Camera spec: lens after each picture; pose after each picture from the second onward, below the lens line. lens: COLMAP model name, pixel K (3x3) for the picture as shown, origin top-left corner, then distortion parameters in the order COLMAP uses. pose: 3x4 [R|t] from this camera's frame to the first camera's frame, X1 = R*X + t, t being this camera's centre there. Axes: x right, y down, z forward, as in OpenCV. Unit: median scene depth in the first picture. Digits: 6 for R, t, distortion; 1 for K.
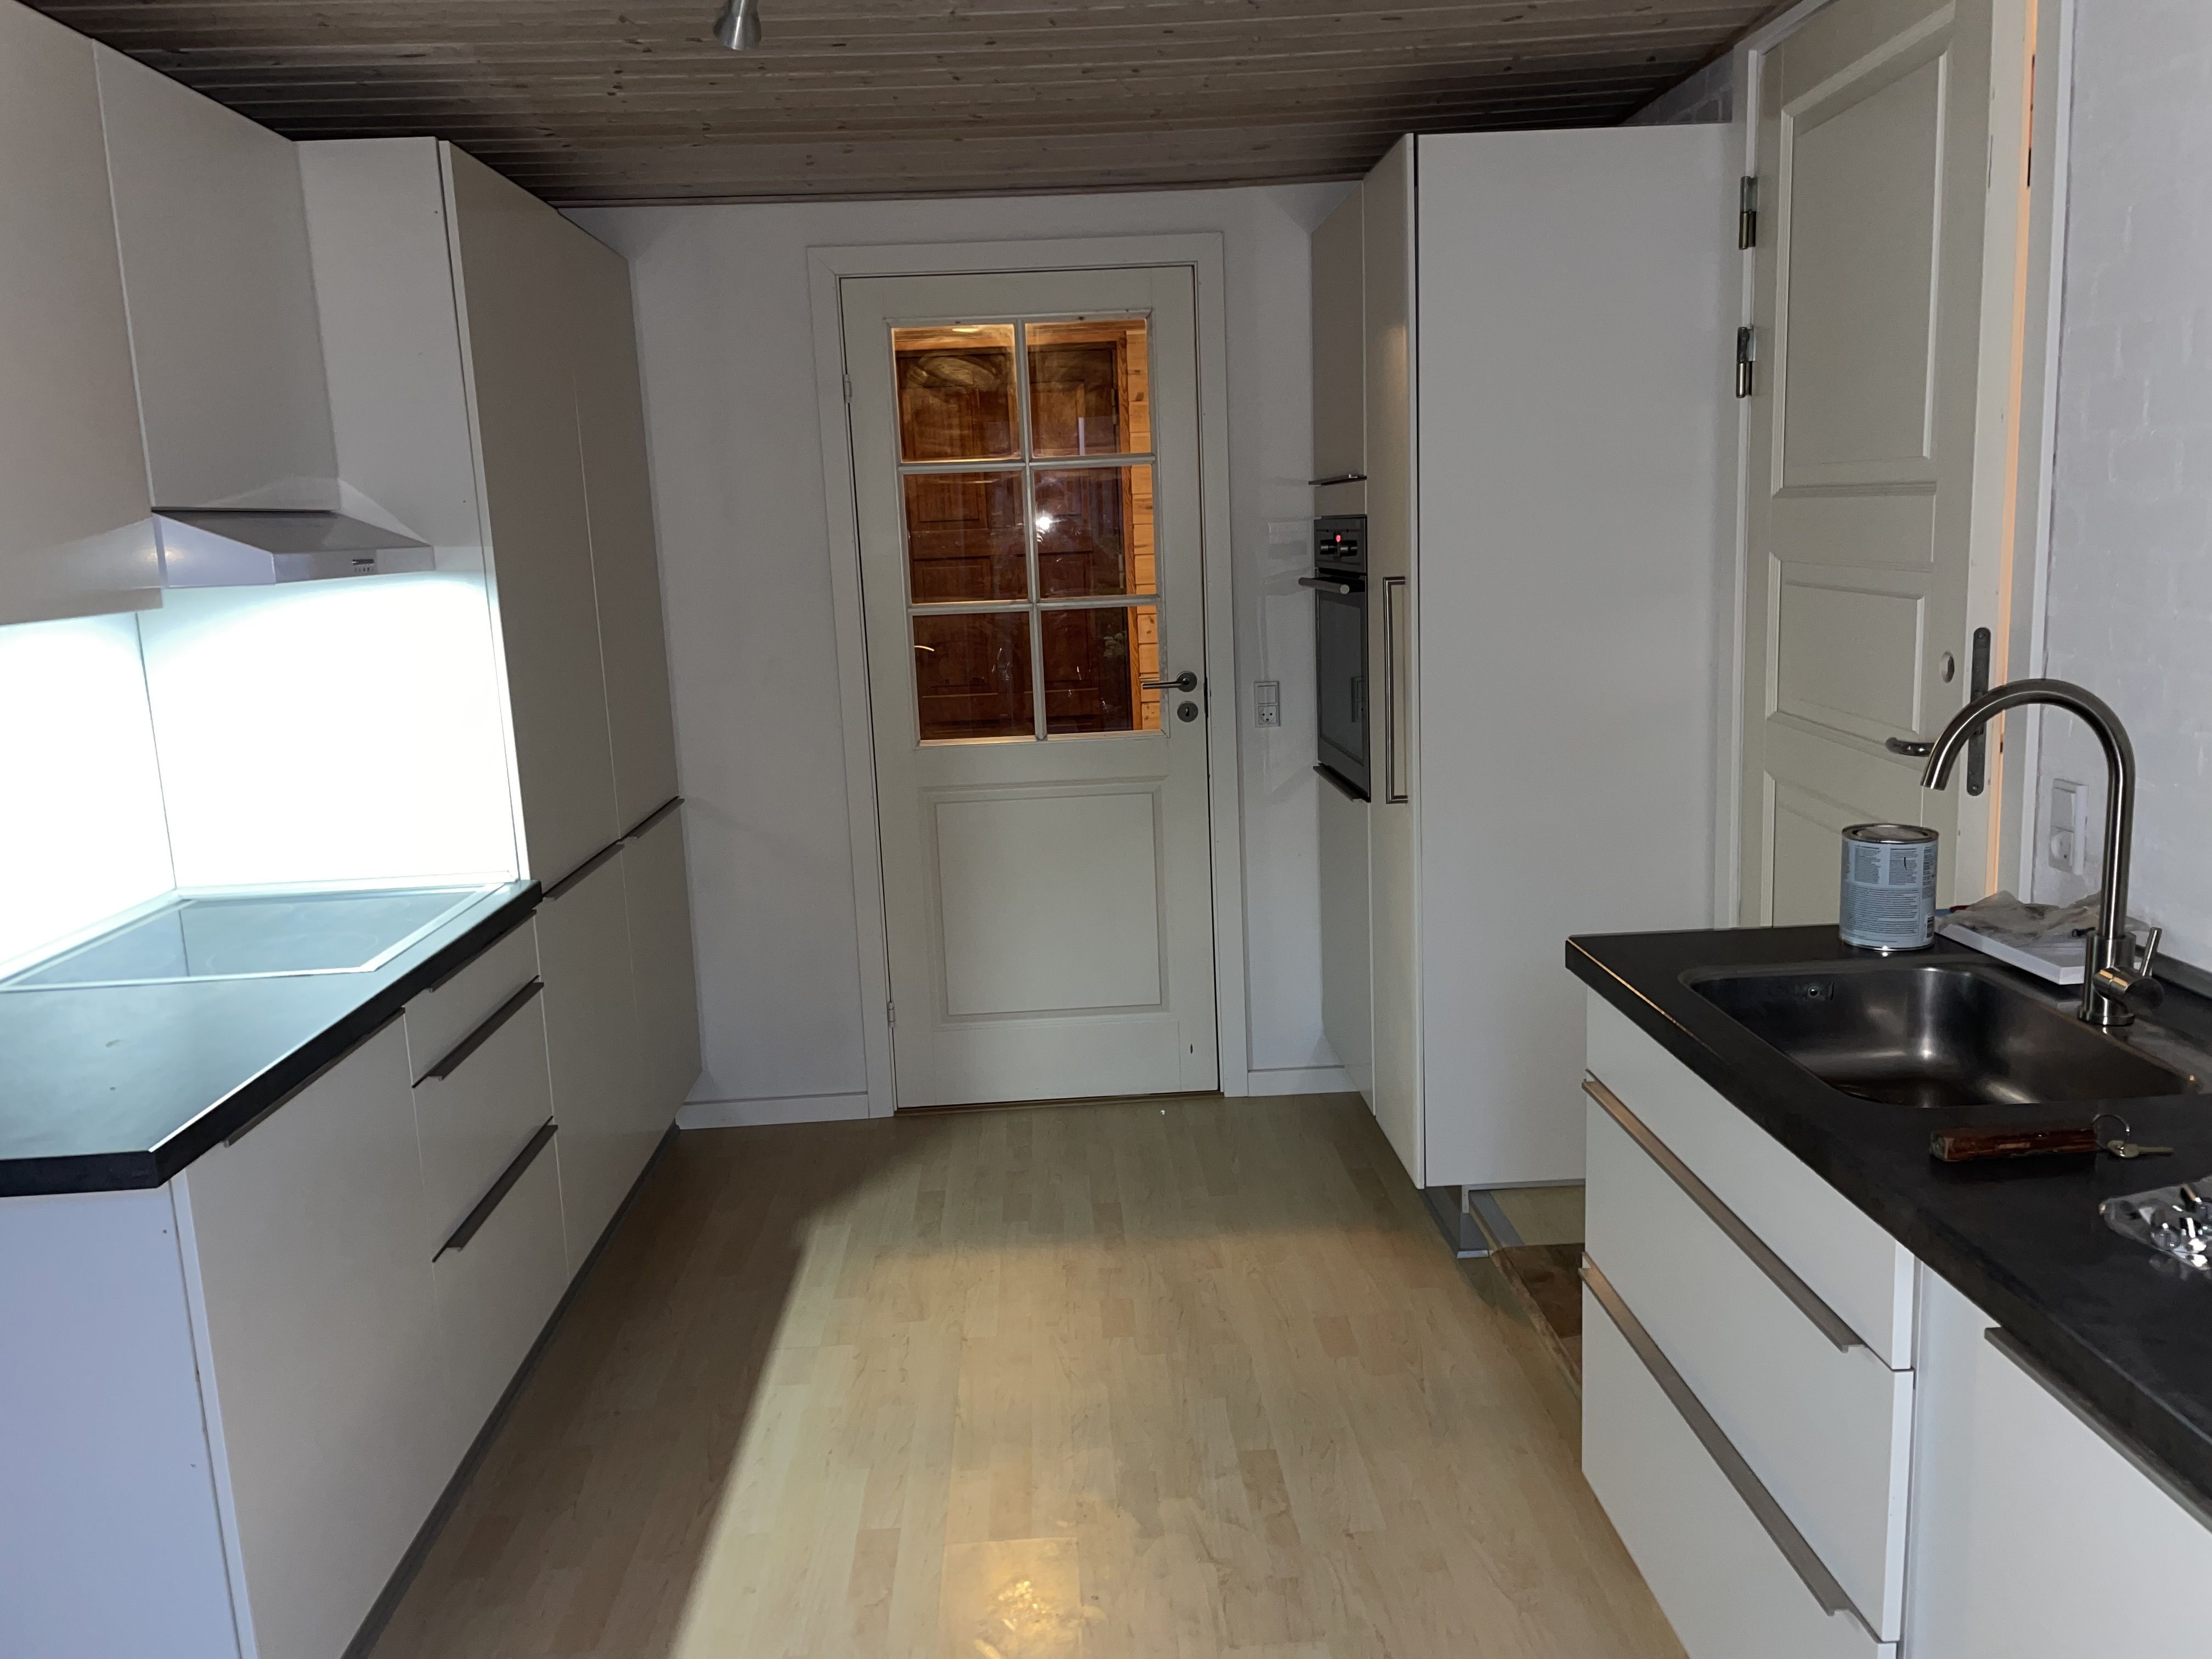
lens RADIAL K [[1663.9, 0, 1094.1], [0, 1663.9, 821.9], [0, 0, 1]] dist [0.098985, -0.122480]
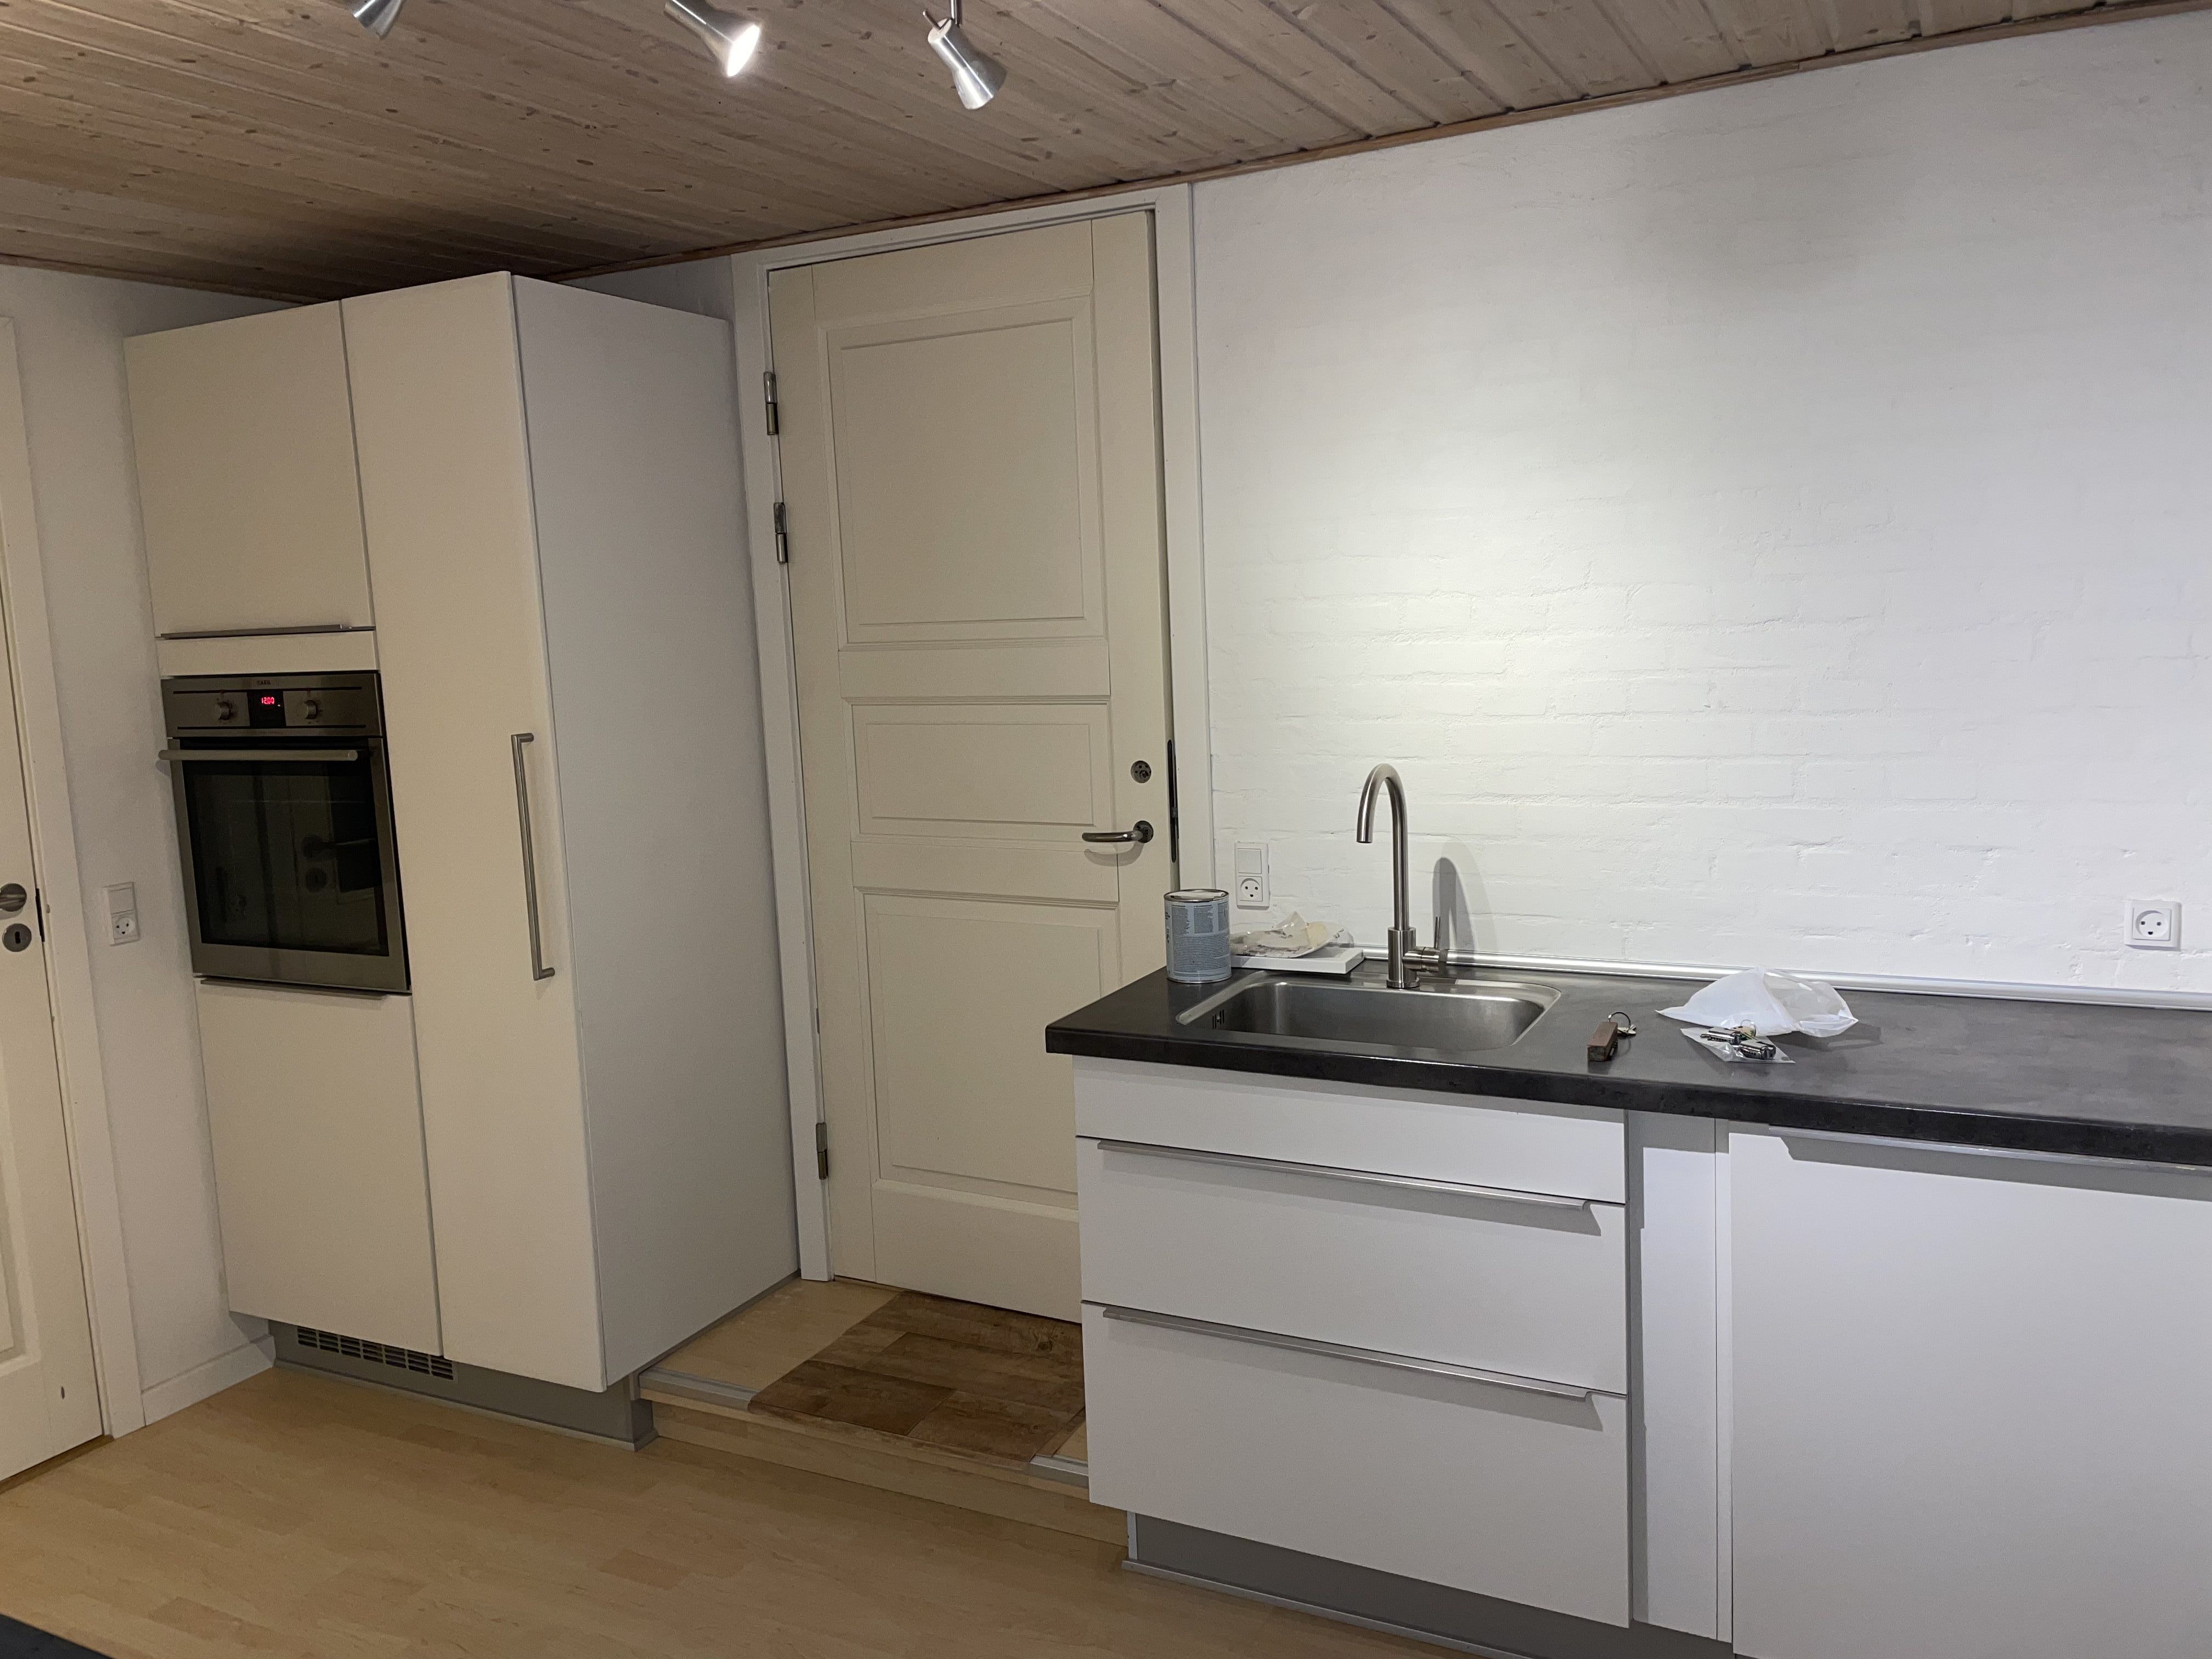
lens RADIAL K [[1663.9, 0, 1094.1], [0, 1663.9, 821.9], [0, 0, 1]] dist [0.098985, -0.122480]
pose [[0.486200, -0.093608, 0.868819, -0.460468], [0.178019, 0.984006, 0.006398, -0.046977], [-0.855523, 0.151556, 0.495088, 0.269382]]
